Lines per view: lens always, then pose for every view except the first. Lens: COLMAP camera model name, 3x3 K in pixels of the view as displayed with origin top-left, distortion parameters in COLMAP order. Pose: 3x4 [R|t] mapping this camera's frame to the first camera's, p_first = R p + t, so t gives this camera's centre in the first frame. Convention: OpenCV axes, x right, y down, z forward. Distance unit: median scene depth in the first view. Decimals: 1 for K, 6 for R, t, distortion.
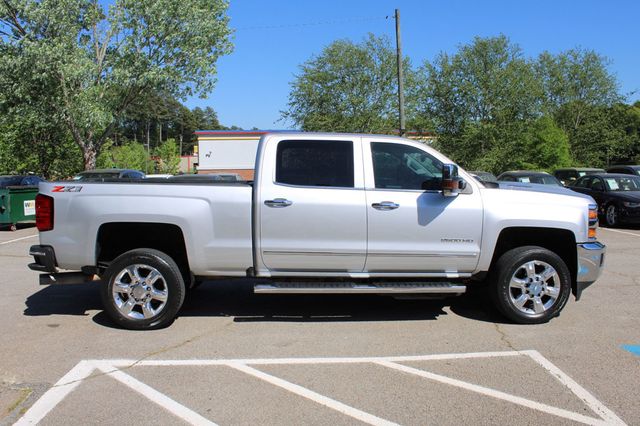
lens RADIAL K [[540.7, 0, 320.0], [0, 540.7, 213.0], [0, 0, 1]] dist [-0.172146, 0.161014]
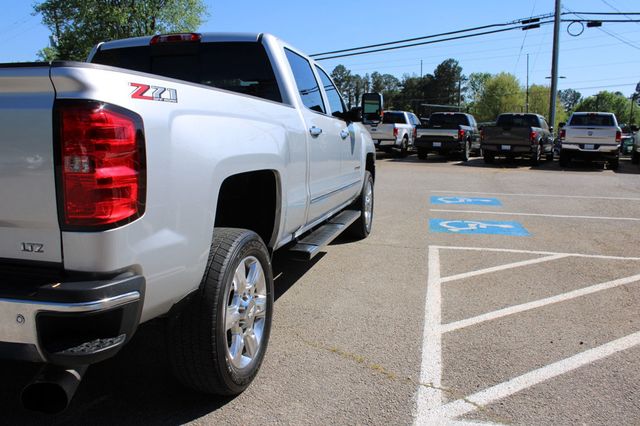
lens RADIAL K [[540.7, 0, 320.0], [0, 540.7, 213.0], [0, 0, 1]] dist [-0.172146, 0.161014]
pose [[0.256354, -0.142774, 0.955980, -0.985967], [0.065749, 0.989316, 0.130122, -0.006677], [-0.964344, 0.029497, 0.263002, 0.993540]]
